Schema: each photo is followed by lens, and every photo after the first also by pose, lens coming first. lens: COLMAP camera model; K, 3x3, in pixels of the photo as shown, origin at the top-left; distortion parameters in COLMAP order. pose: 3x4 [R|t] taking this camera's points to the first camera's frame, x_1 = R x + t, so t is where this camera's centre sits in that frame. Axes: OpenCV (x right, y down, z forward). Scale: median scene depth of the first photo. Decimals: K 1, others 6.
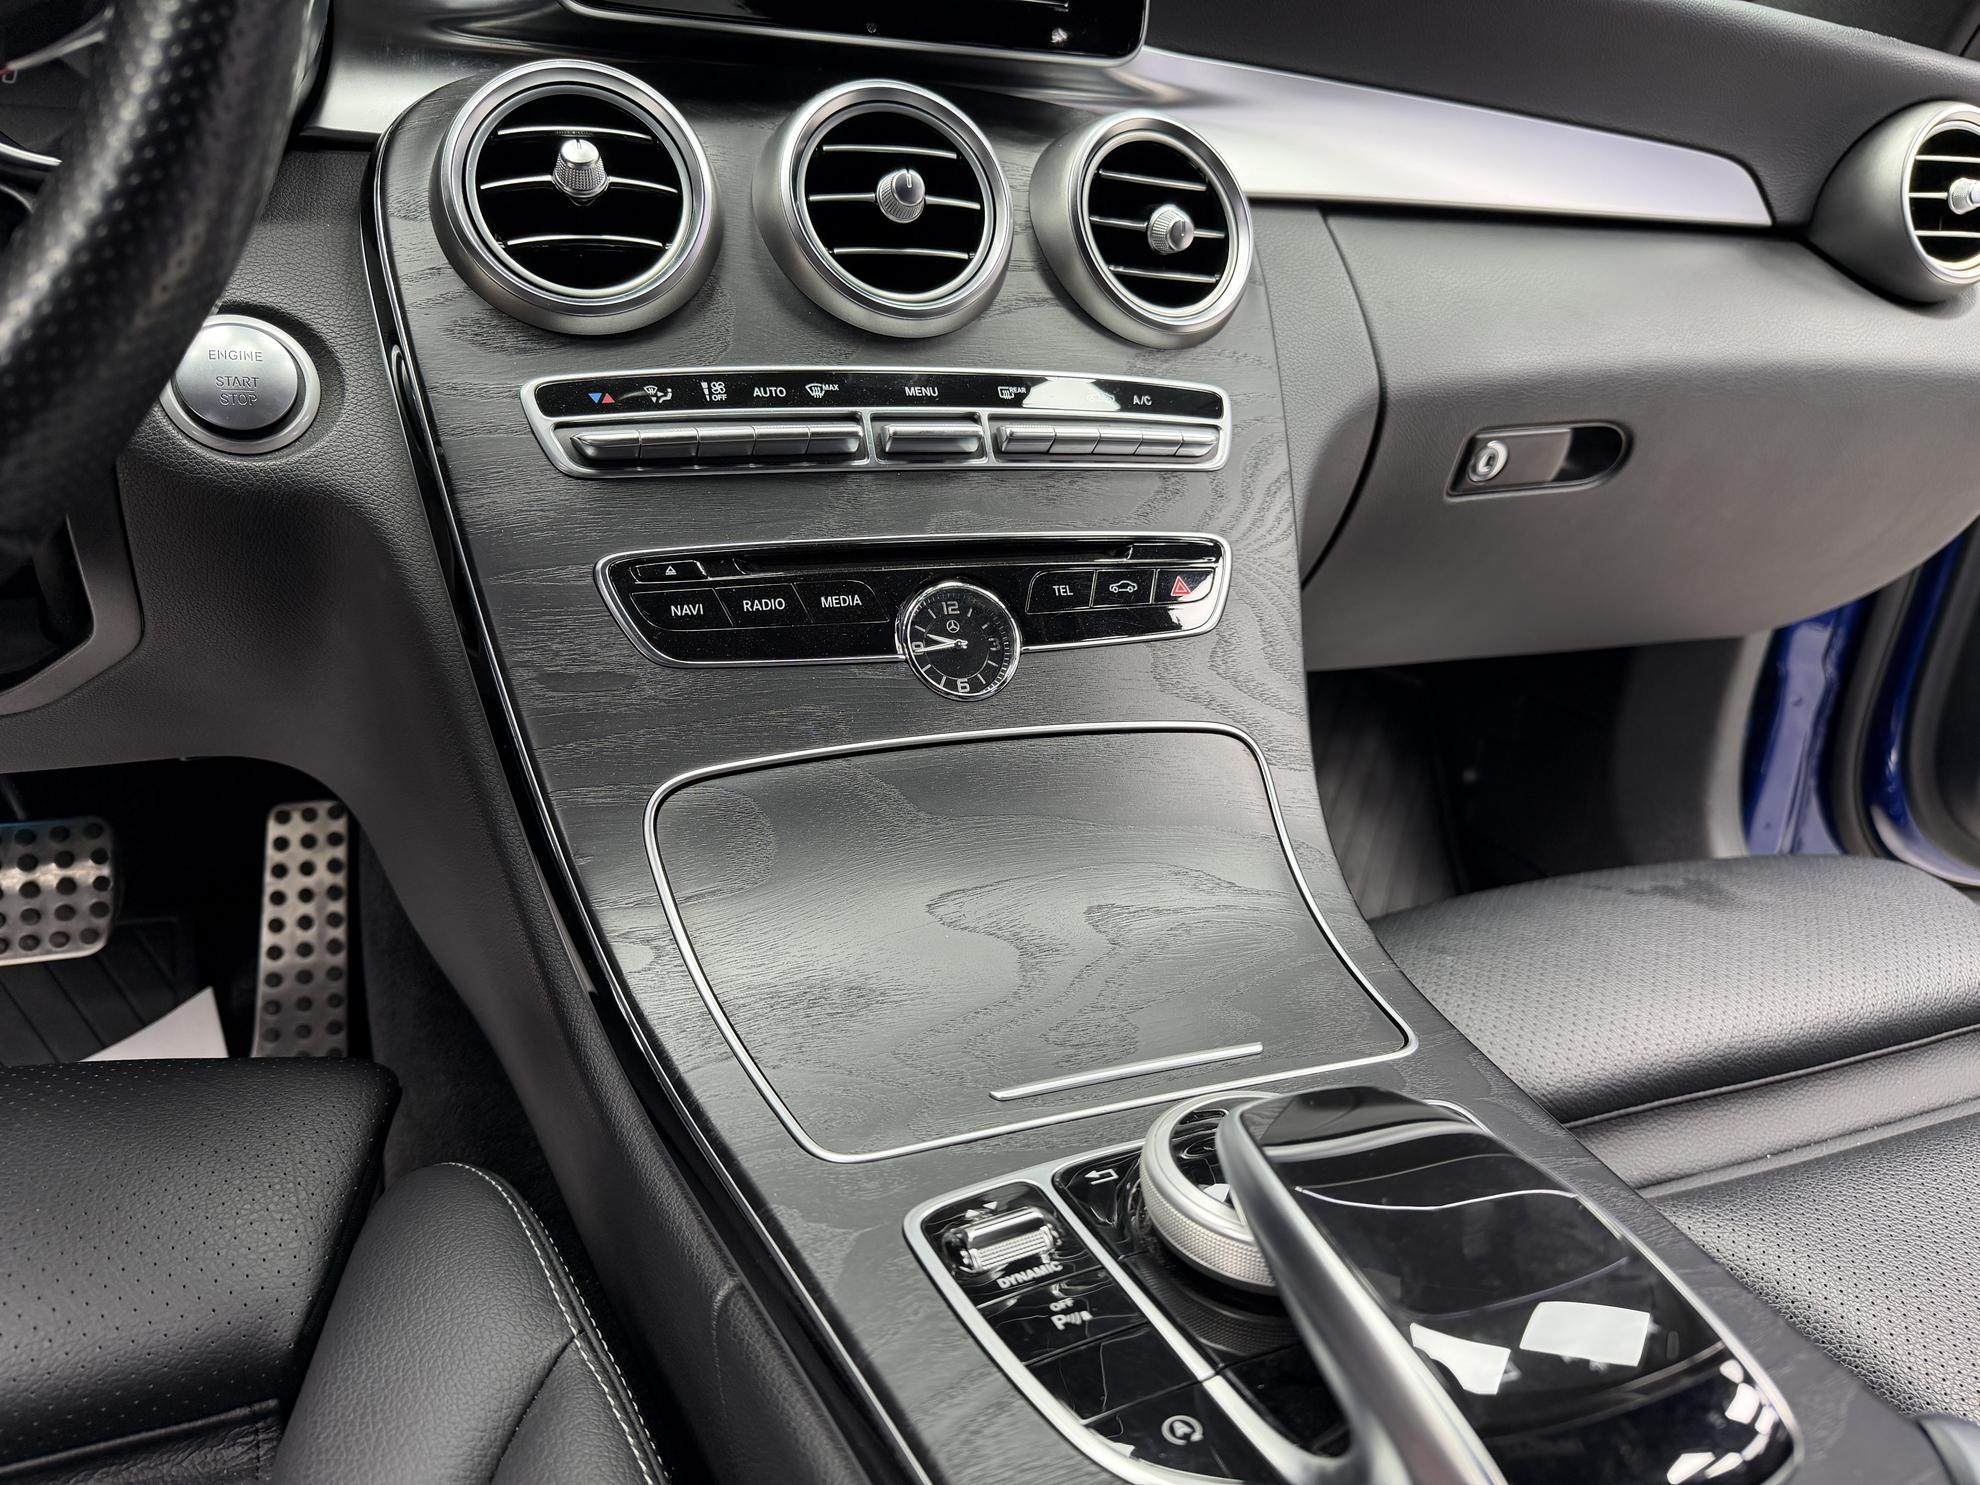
lens RADIAL K [[1409.4, 0, 990.0], [0, 1409.4, 742.5], [0, 0, 1]] dist [0.077127, -0.119373]
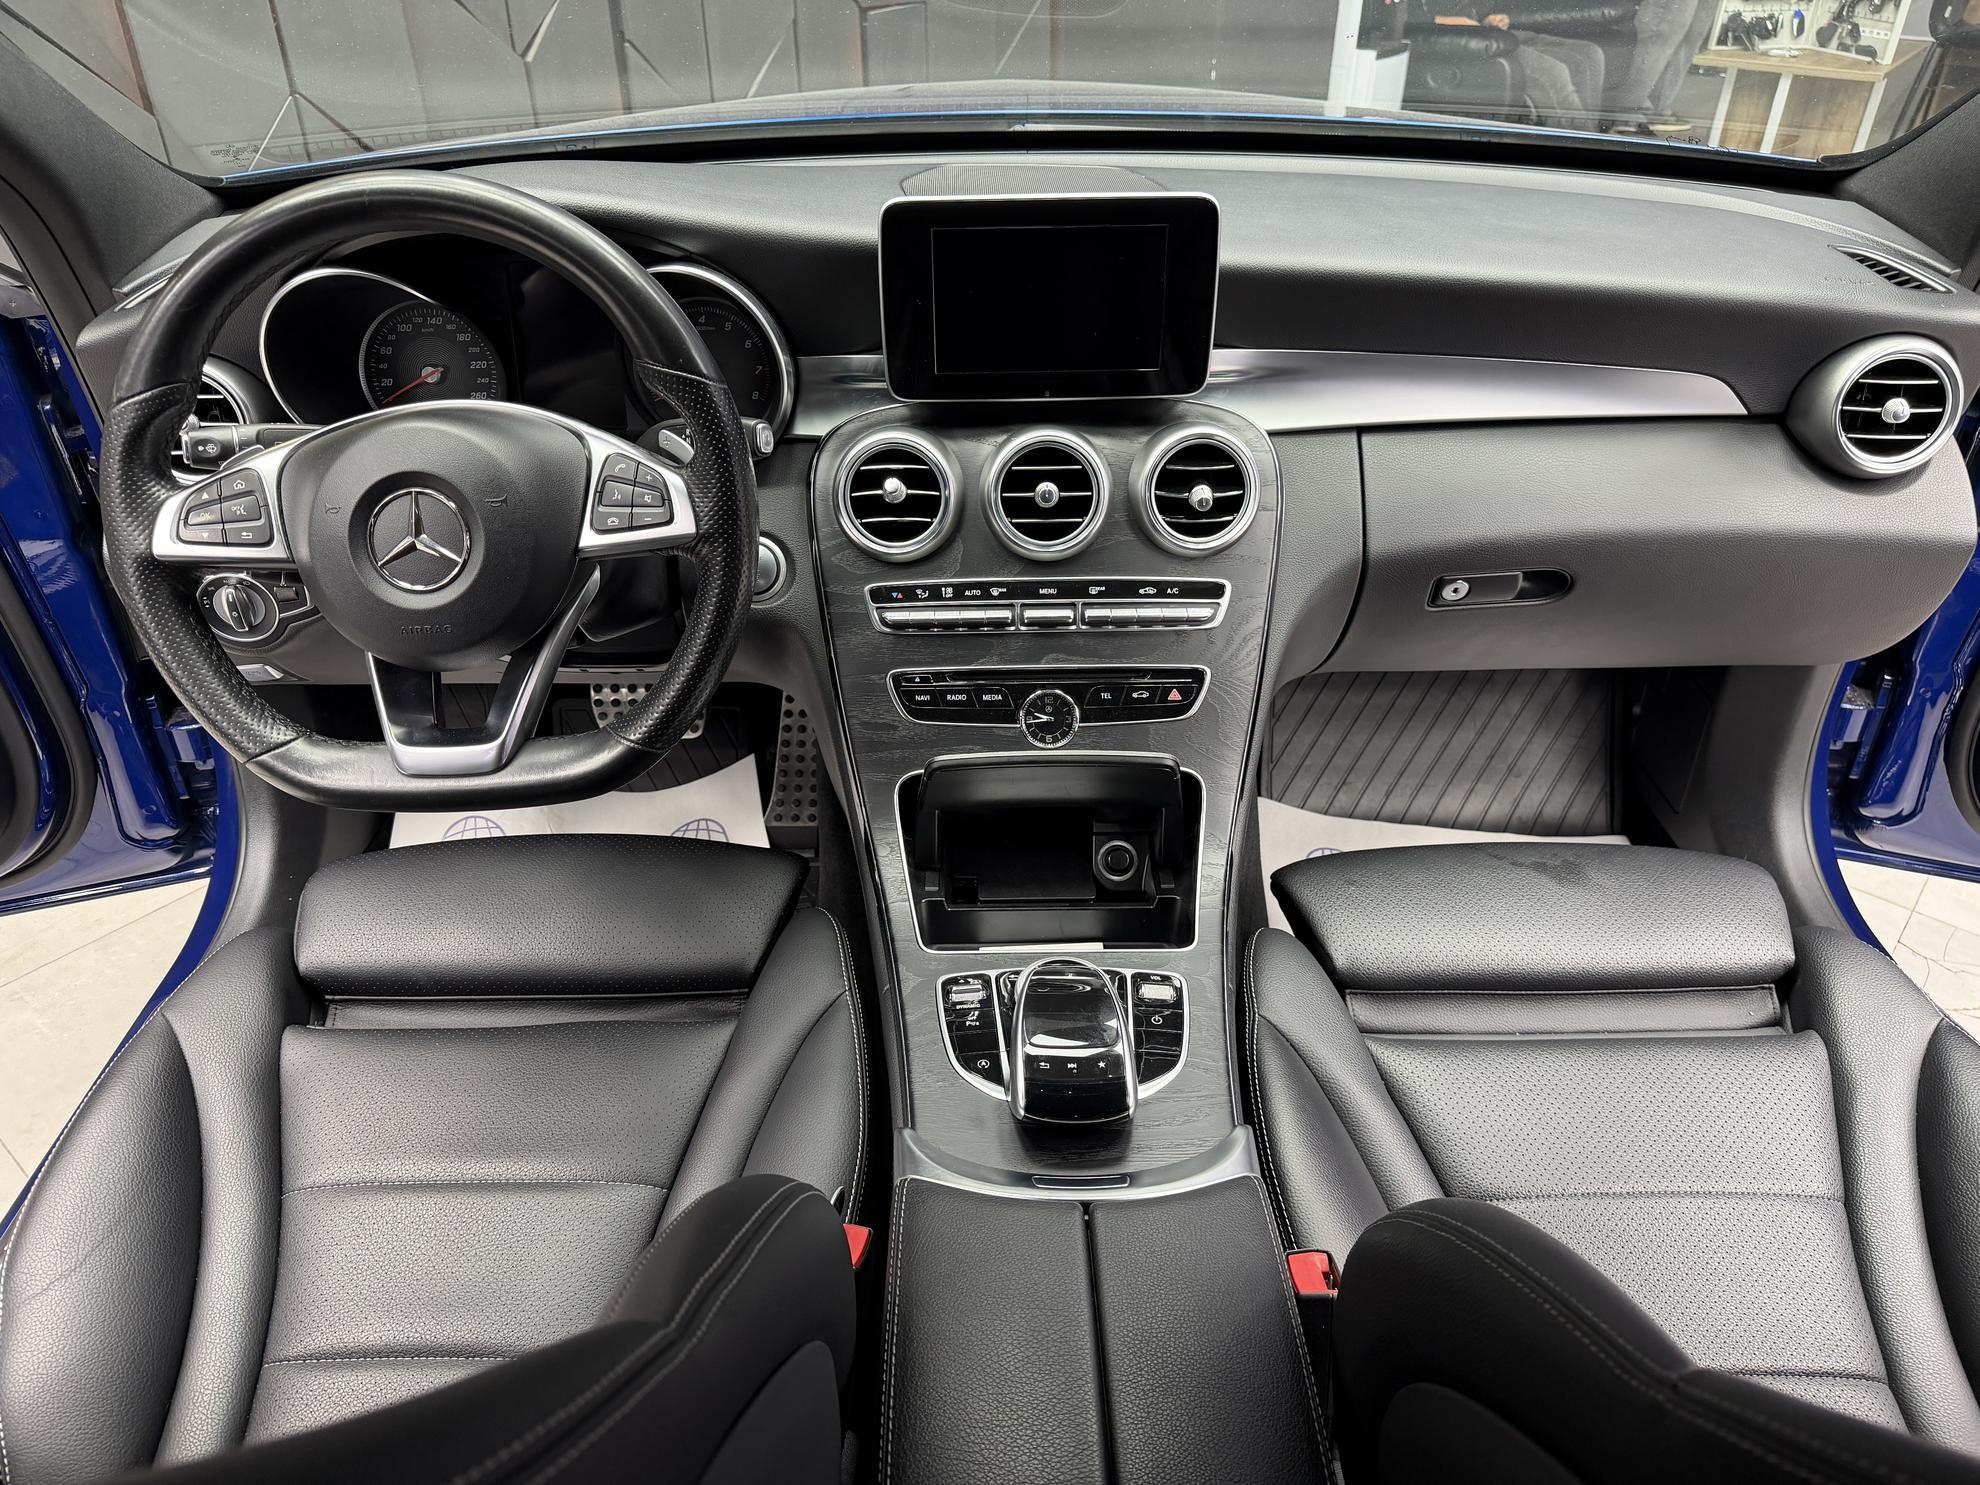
lens RADIAL K [[1367.3, 0, 990.0], [0, 1367.3, 742.5], [0, 0, 1]] dist [0.168769, -0.406454]
pose [[0.931205, 0.148745, -0.332765, 0.571315], [-0.074212, 0.971192, 0.226448, -0.484522], [0.356861, -0.186174, 0.915418, -0.890138]]
